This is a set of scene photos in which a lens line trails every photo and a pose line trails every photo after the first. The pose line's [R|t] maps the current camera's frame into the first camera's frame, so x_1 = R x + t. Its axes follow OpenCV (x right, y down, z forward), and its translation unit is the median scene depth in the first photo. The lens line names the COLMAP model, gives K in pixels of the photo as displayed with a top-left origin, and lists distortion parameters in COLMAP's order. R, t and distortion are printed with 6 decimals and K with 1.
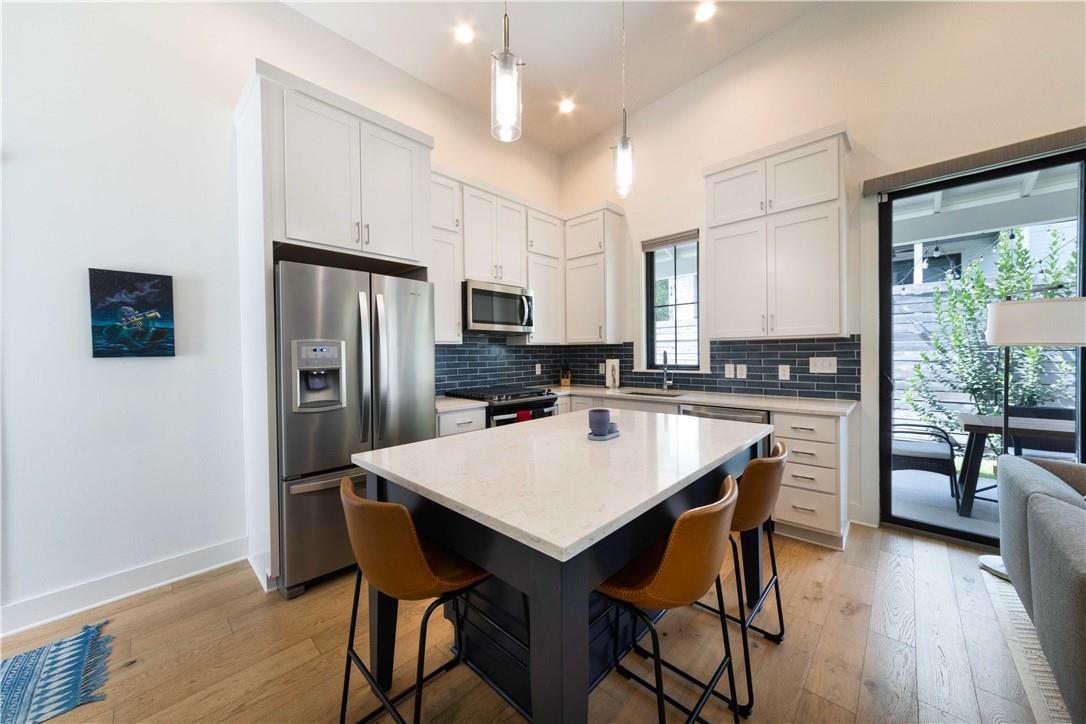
lens RADIAL K [[384.3, 0, 541.0], [0, 384.3, 357.0], [0, 0, 1]] dist [-0.000183, 0.002372]
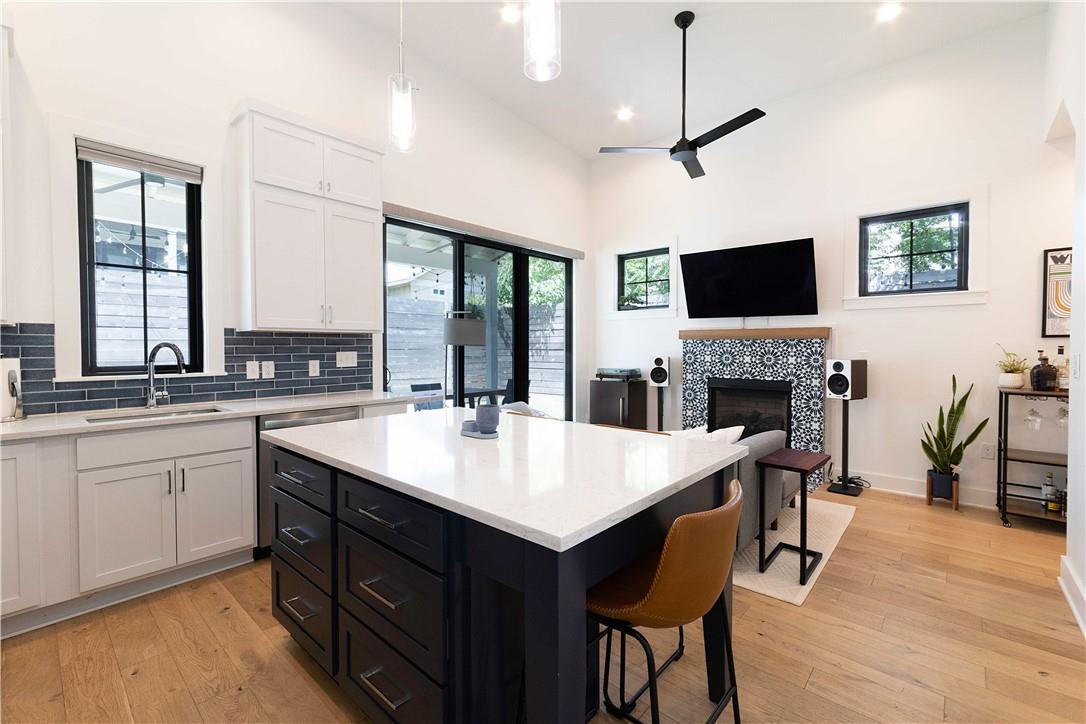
lens RADIAL K [[468.7, 0, 533.4], [0, 468.7, 357.2], [0, 0, 1]] dist [-0.003460, 0.004567]
pose [[-0.017449, -0.009778, 0.999800, -0.458823], [0.012151, 0.999876, 0.009991, 0.007488], [-0.999774, 0.012323, -0.017328, 0.435597]]
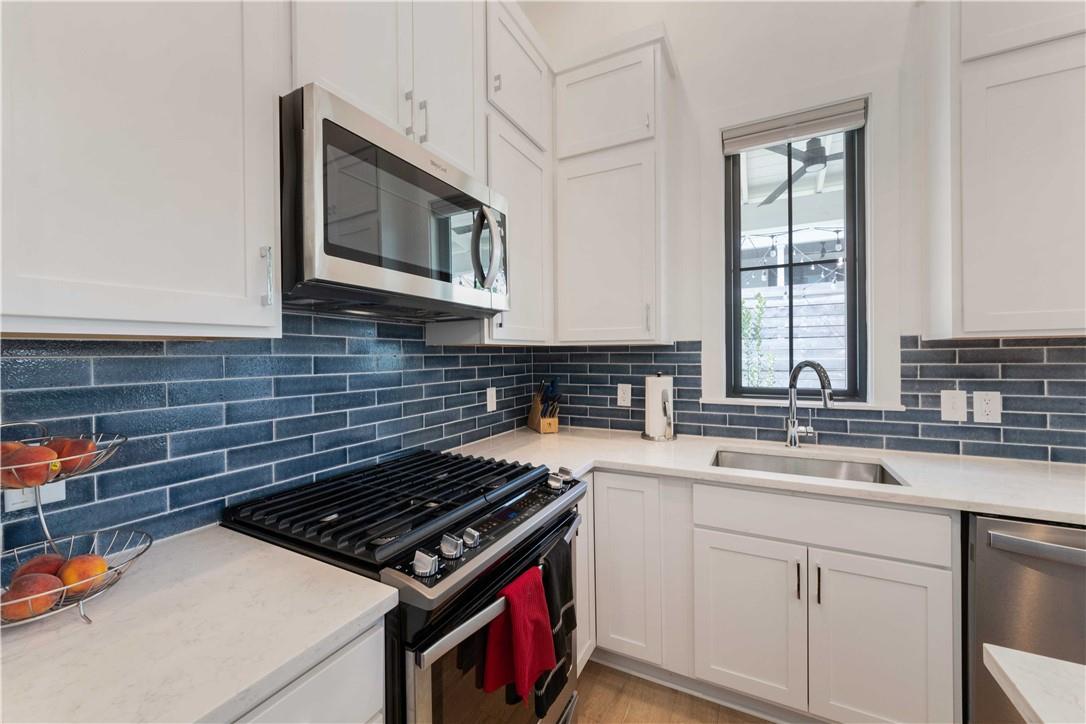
lens RADIAL K [[420.9, 0, 542.6], [0, 420.9, 356.5], [0, 0, 1]] dist [-0.001939, -0.000288]
pose [[0.961578, 0.000489, 0.274532, -0.107269], [0.001891, 0.999963, -0.008406, -0.017780], [-0.274526, 0.008603, 0.961541, 0.641623]]
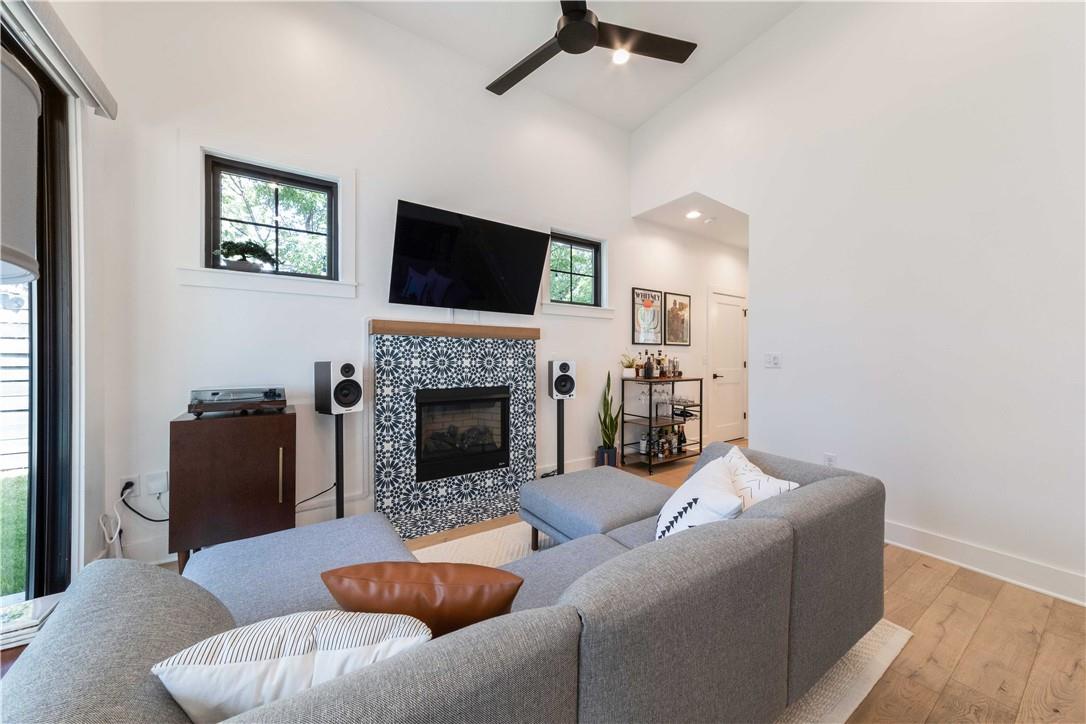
lens RADIAL K [[384.3, 0, 540.3], [0, 384.3, 358.9], [0, 0, 1]] dist [-0.000183, 0.002372]
pose [[-0.972662, 0.011667, 0.231932, 0.511738], [0.014456, 0.999842, 0.010328, 0.019115], [-0.231775, 0.013398, -0.972677, 0.617688]]
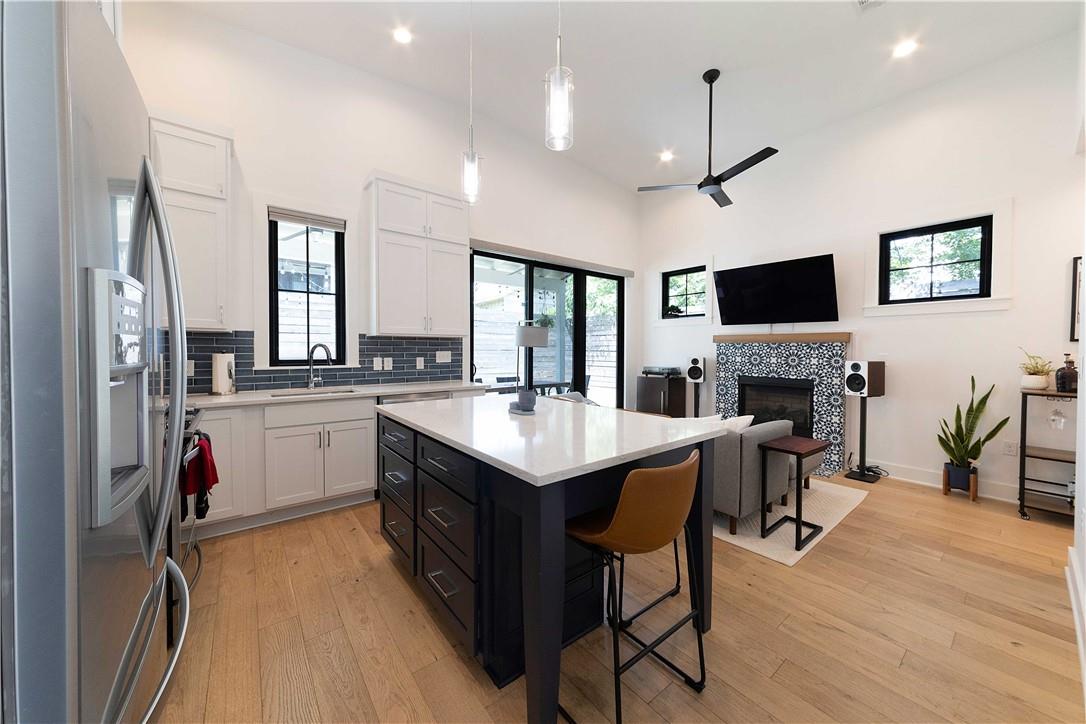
lens RADIAL K [[384.3, 0, 541.6], [0, 384.3, 357.5], [0, 0, 1]] dist [-0.000183, 0.002372]
pose [[0.148490, -0.008430, 0.988878, -0.503764], [0.004785, 0.999958, 0.007806, 0.011845], [-0.988902, 0.003572, 0.148525, 0.370233]]
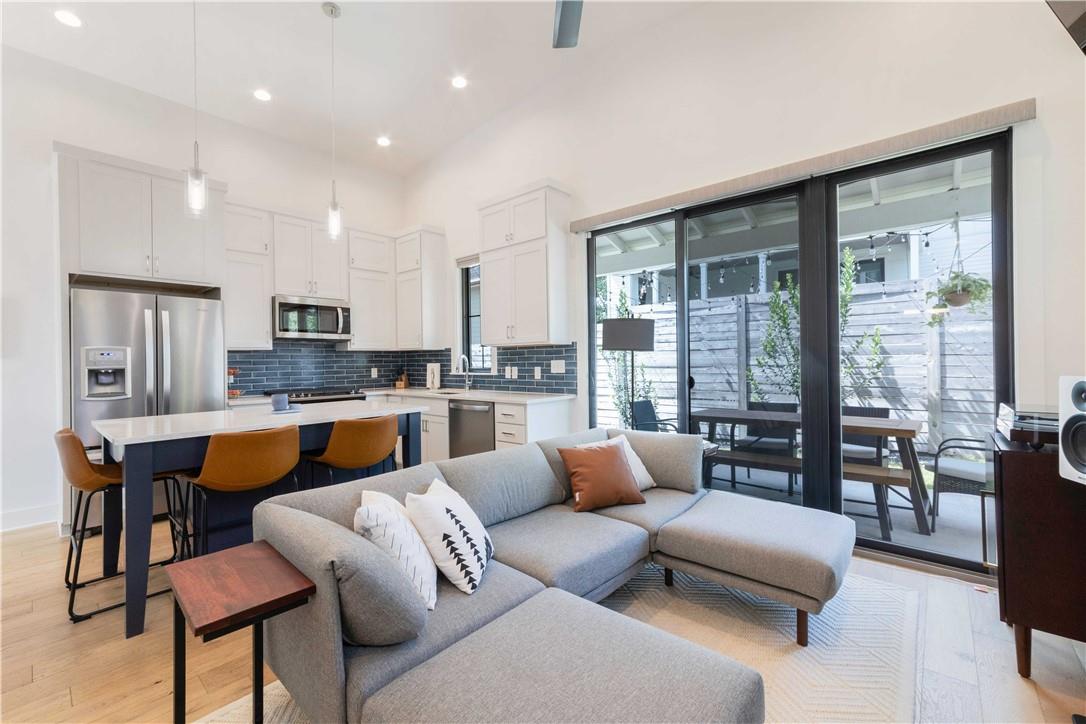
lens RADIAL K [[452.4, 0, 542.0], [0, 452.4, 358.7], [0, 0, 1]] dist [-0.000751, 0.002336]
pose [[0.999328, -0.001546, 0.036622, 0.530773], [0.002090, 0.999888, -0.014808, 0.014509], [-0.036595, 0.014875, 0.999219, -0.379259]]
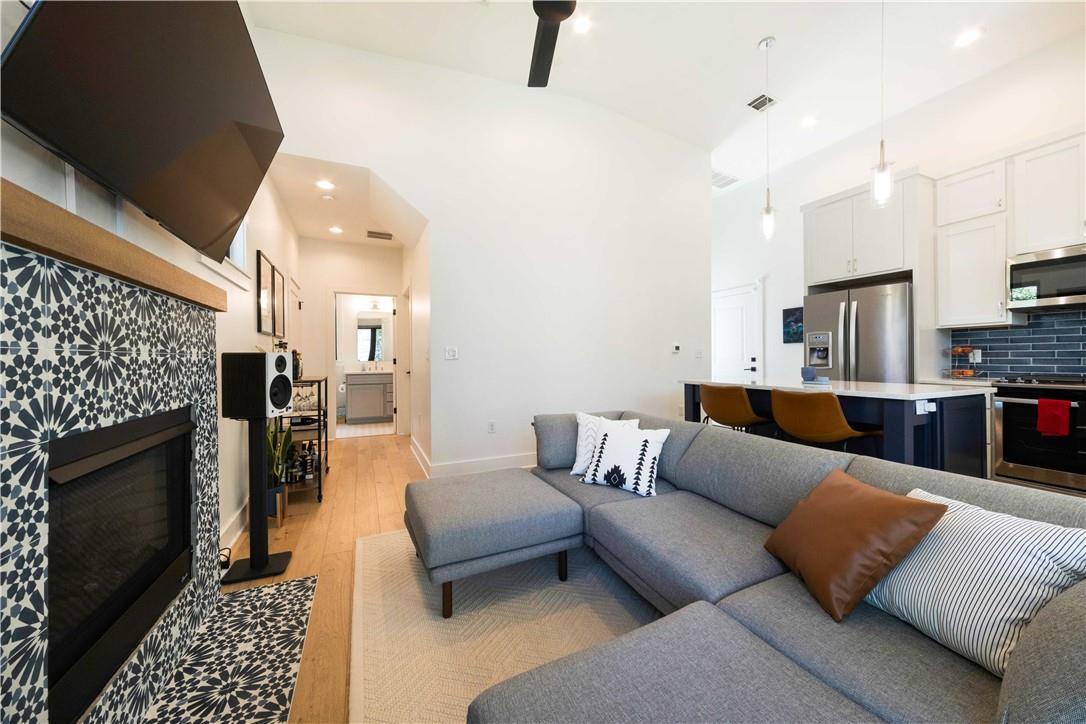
lens RADIAL K [[384.3, 0, 540.7], [0, 384.3, 357.0], [0, 0, 1]] dist [-0.000183, 0.002372]
pose [[-0.373938, 0.012450, -0.927370, 1.071546], [0.000129, 0.999911, 0.013372, 0.033896], [0.927454, 0.004880, -0.373906, 0.252574]]
